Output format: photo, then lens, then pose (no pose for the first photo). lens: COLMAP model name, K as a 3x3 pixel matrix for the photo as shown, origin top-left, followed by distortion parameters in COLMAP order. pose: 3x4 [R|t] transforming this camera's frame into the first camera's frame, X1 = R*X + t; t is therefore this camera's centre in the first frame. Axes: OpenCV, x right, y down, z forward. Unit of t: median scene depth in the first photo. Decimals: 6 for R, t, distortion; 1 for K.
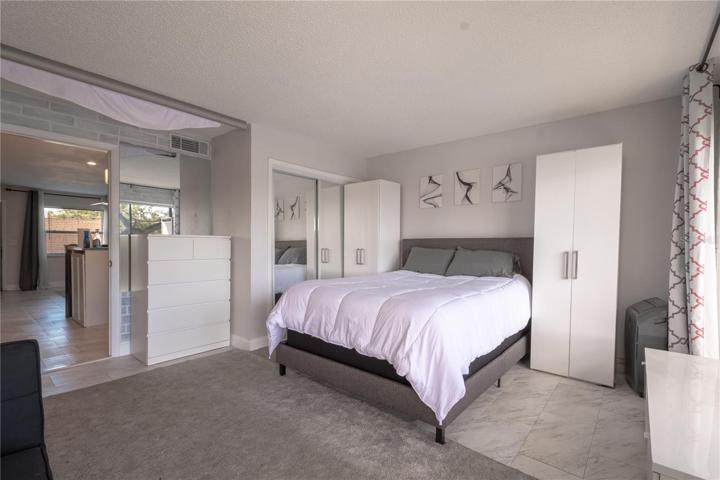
lens RADIAL K [[325.5, 0, 362.1], [0, 325.5, 248.2], [0, 0, 1]] dist [-0.000378, -0.000368]
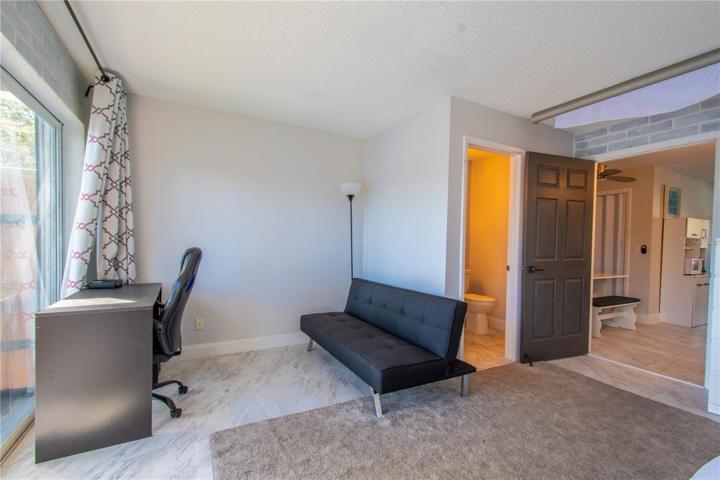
lens RADIAL K [[325.5, 0, 362.1], [0, 325.5, 248.2], [0, 0, 1]] dist [-0.000378, -0.000368]
pose [[-0.358360, 0.012011, -0.933506, 0.429570], [-0.034098, 0.999082, 0.025945, -0.019275], [0.932960, 0.041128, -0.357622, 0.618279]]
